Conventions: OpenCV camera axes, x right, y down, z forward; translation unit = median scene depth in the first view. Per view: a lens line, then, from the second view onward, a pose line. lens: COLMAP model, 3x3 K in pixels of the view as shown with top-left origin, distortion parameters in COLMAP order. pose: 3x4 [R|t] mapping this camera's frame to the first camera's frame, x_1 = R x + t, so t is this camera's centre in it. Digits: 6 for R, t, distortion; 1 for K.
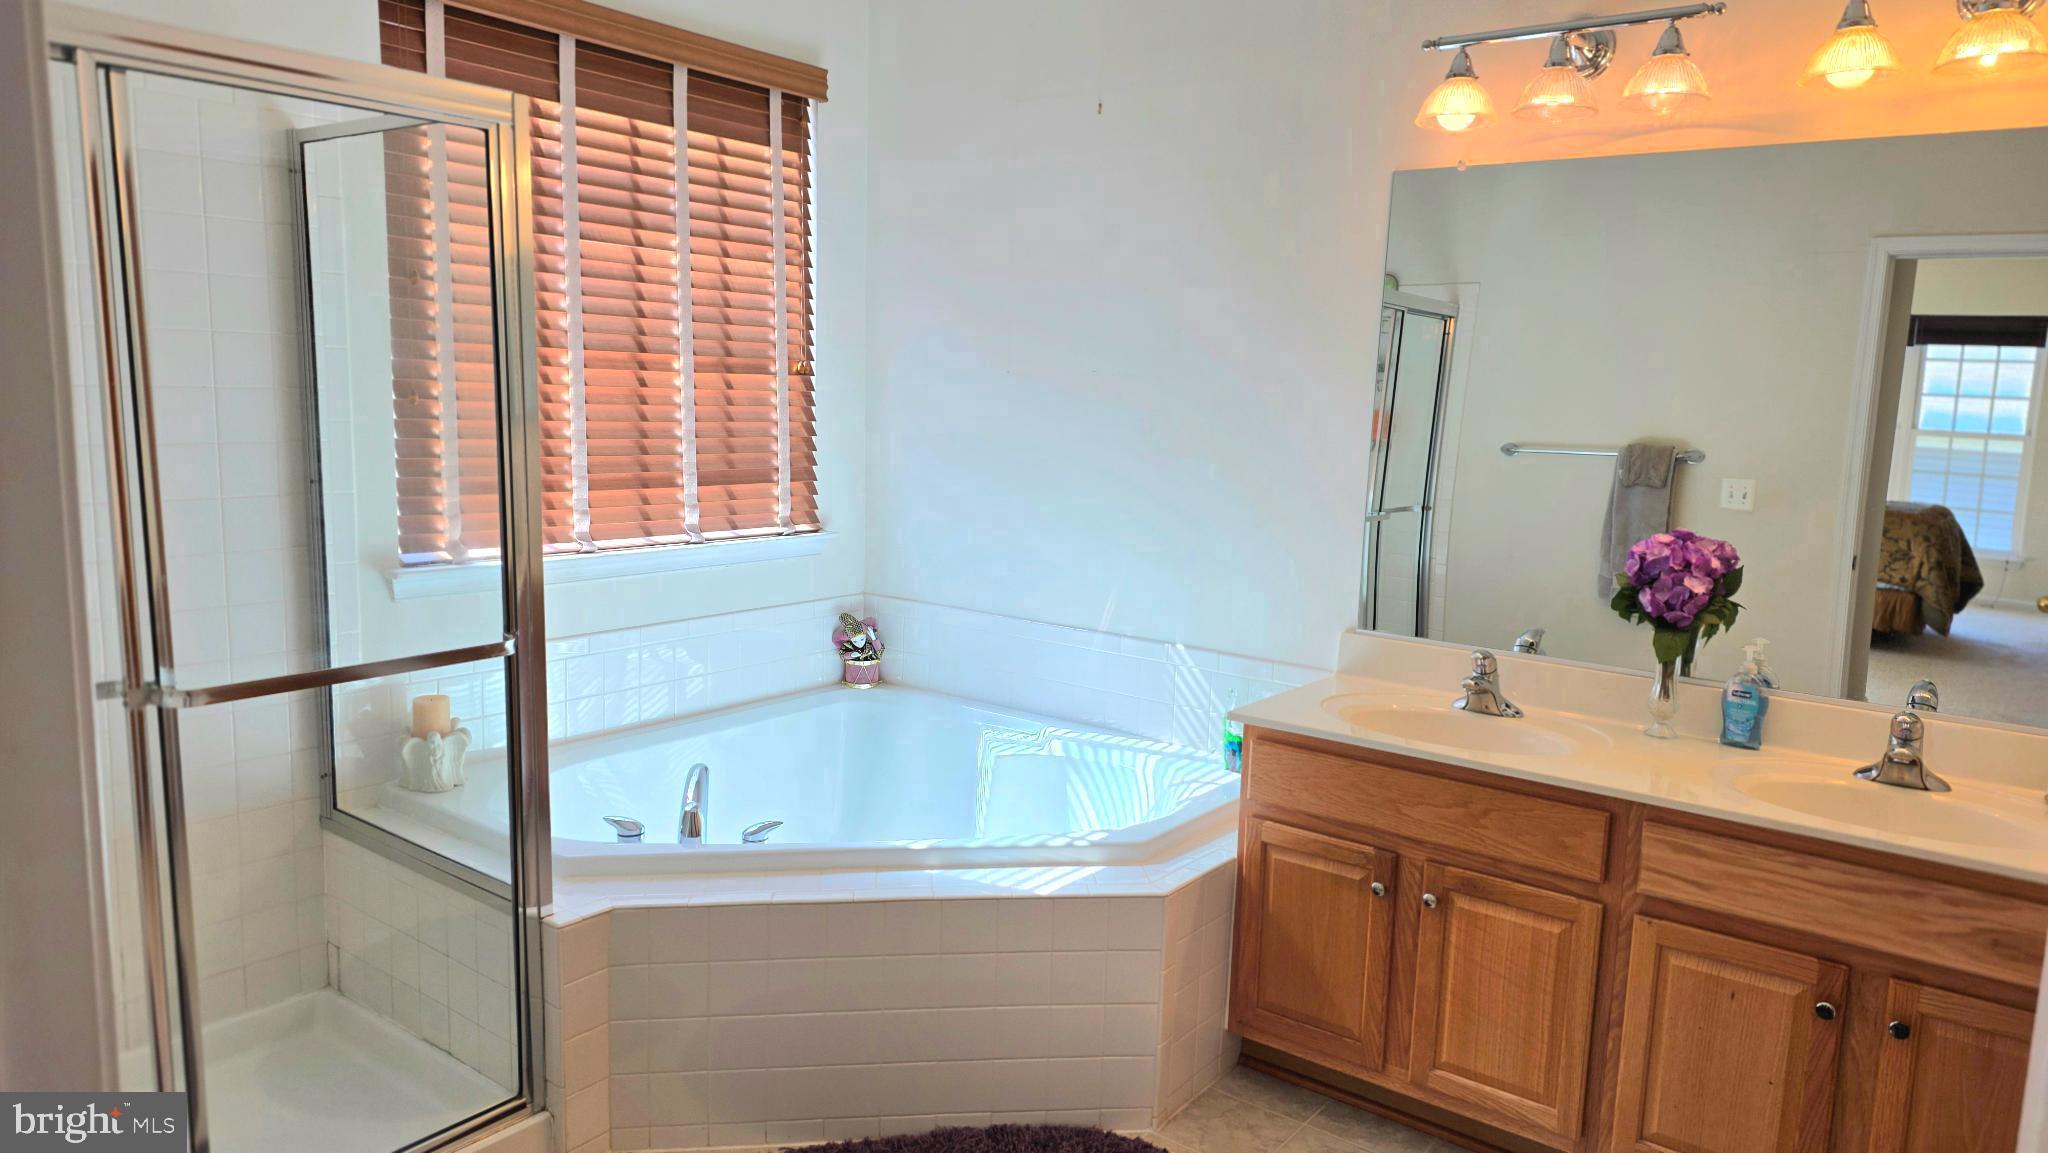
lens RADIAL K [[1359.3, 0, 1024.8], [0, 1359.3, 565.6], [0, 0, 1]] dist [0.004534, -0.003425]
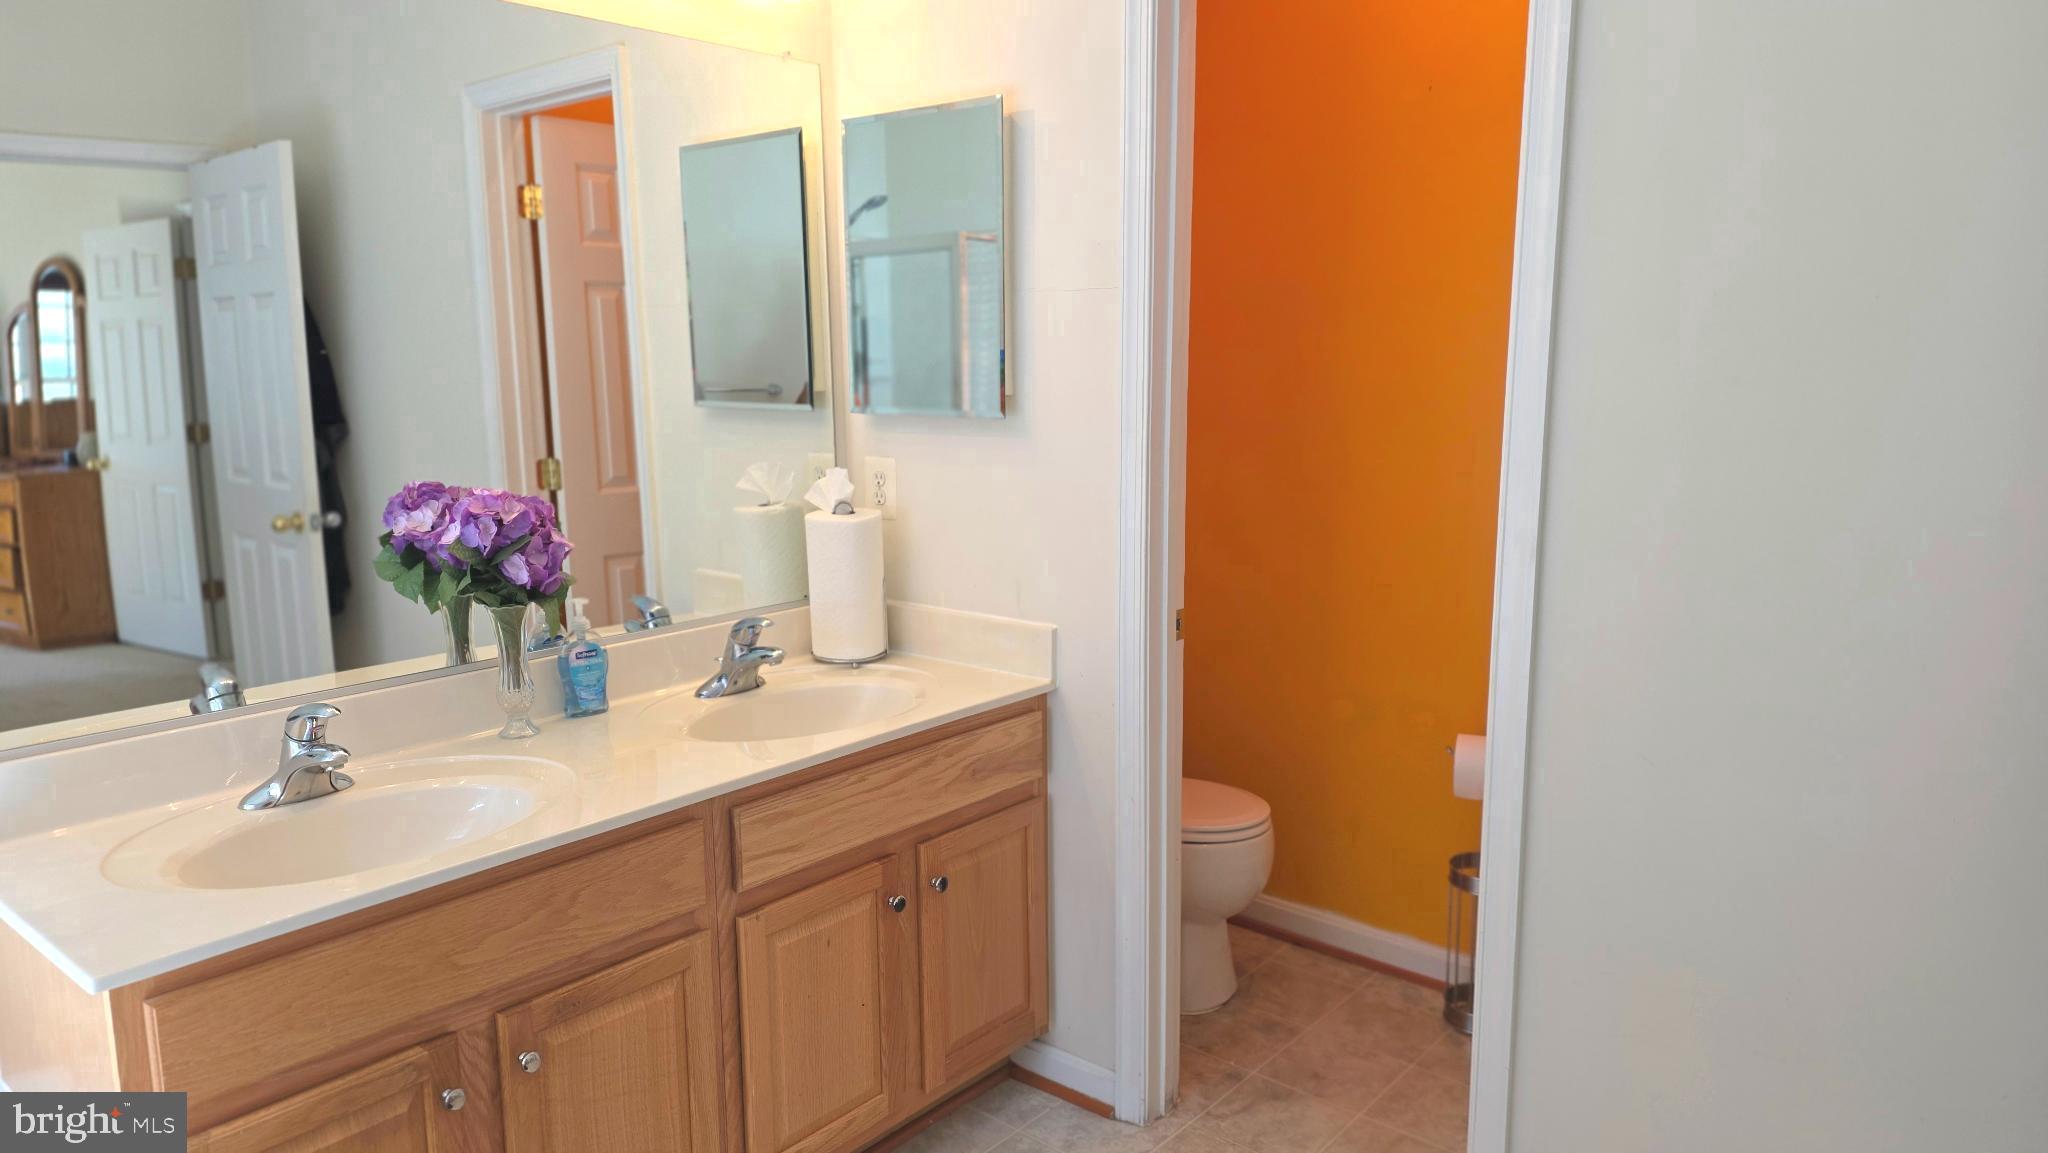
lens RADIAL K [[1359.3, 0, 1024.8], [0, 1359.3, 565.6], [0, 0, 1]] dist [0.004534, -0.003425]
pose [[0.046943, -0.193050, 0.980065, -0.329136], [0.153454, 0.970894, 0.183893, -0.084984], [-0.987040, 0.141762, 0.075201, 0.733383]]
